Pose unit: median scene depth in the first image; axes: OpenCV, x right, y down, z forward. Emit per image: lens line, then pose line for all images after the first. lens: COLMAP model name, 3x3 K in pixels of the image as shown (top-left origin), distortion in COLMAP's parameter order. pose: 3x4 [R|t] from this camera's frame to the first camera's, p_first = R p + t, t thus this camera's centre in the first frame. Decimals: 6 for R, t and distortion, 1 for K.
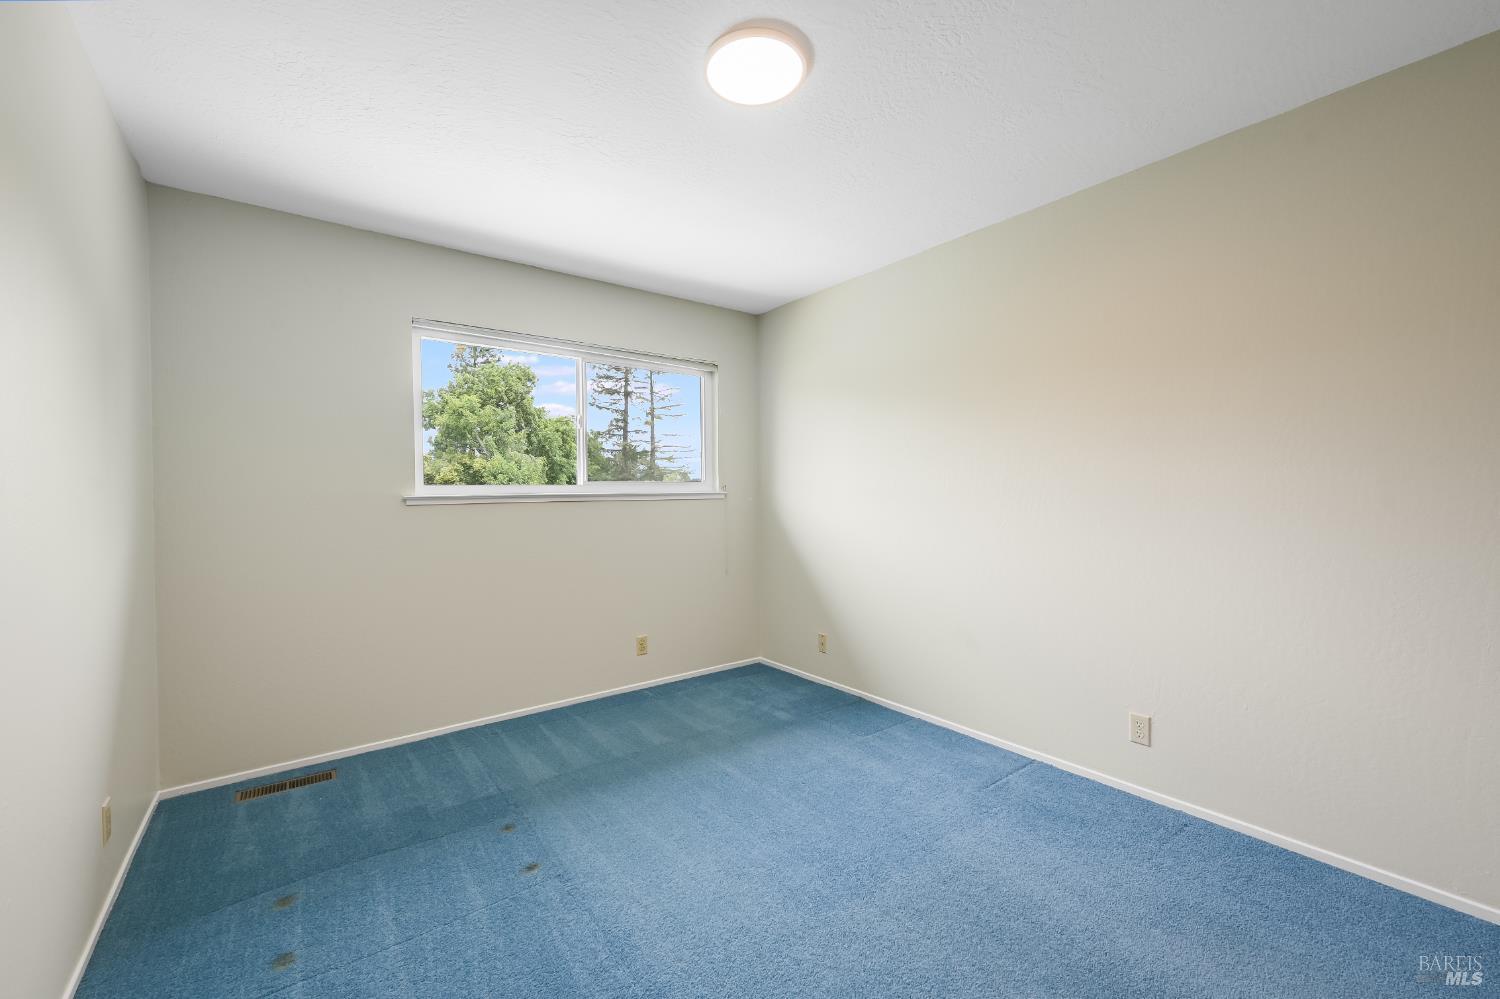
lens RADIAL K [[607.1, 0, 771.2], [0, 607.1, 491.9], [0, 0, 1]] dist [0.008408, 0.000681]
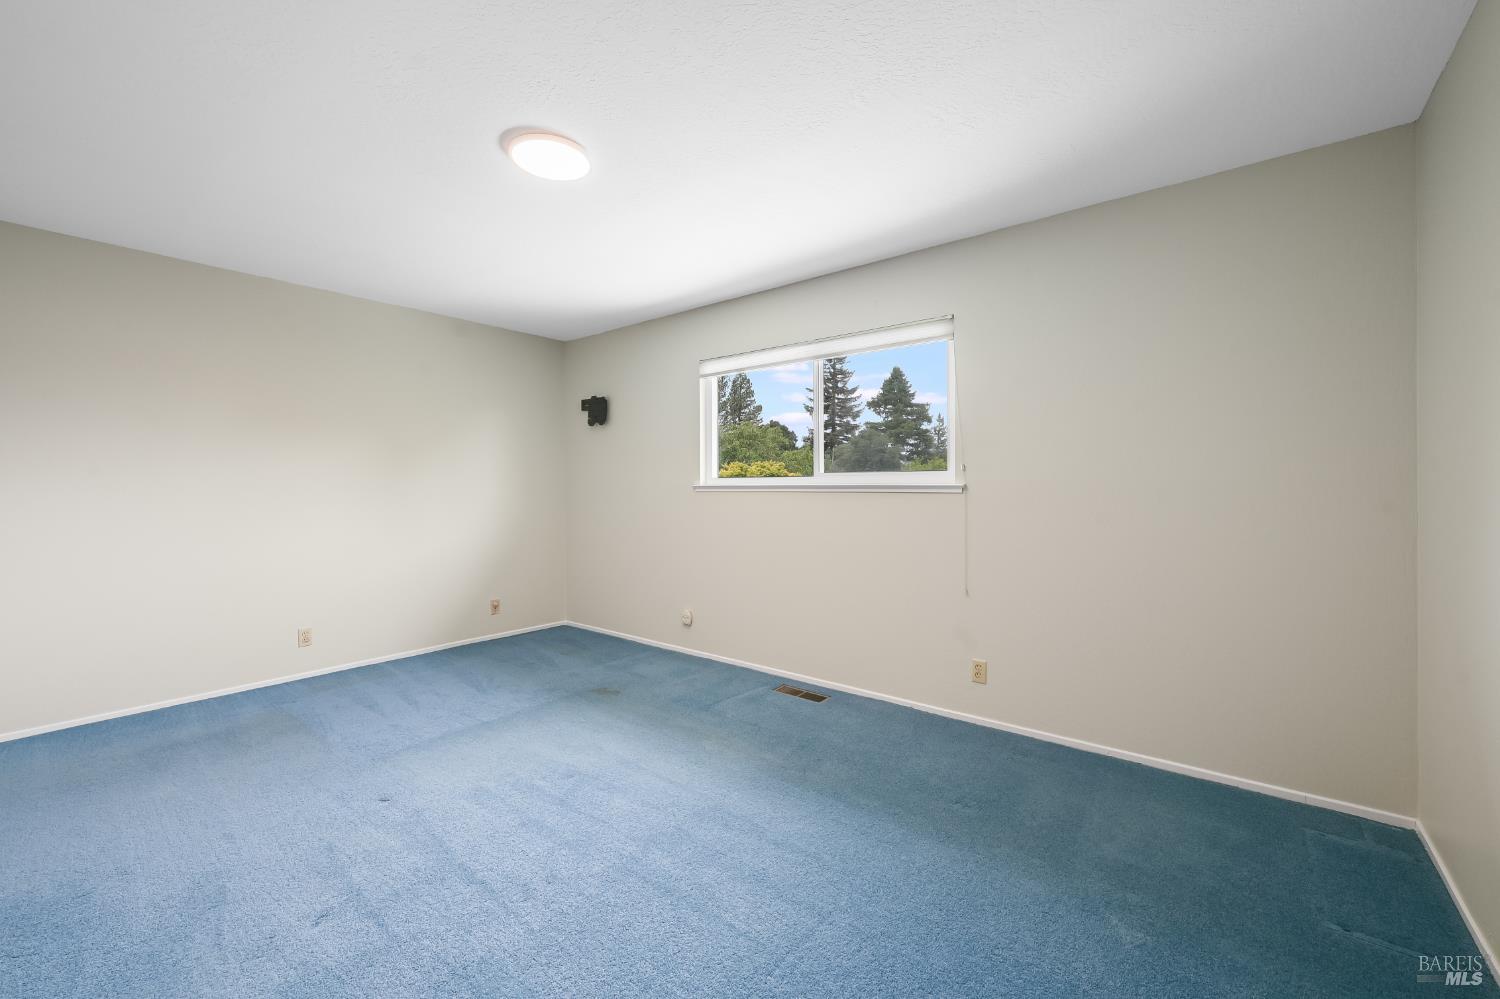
lens RADIAL K [[607.1, 0, 746.8], [0, 607.1, 490.5], [0, 0, 1]] dist [0.008408, 0.000681]
pose [[0.243503, 0.008857, -0.969860, 0.644890], [-0.016395, 0.999853, 0.005014, 0.009032], [0.969761, 0.014680, 0.243613, 0.597947]]
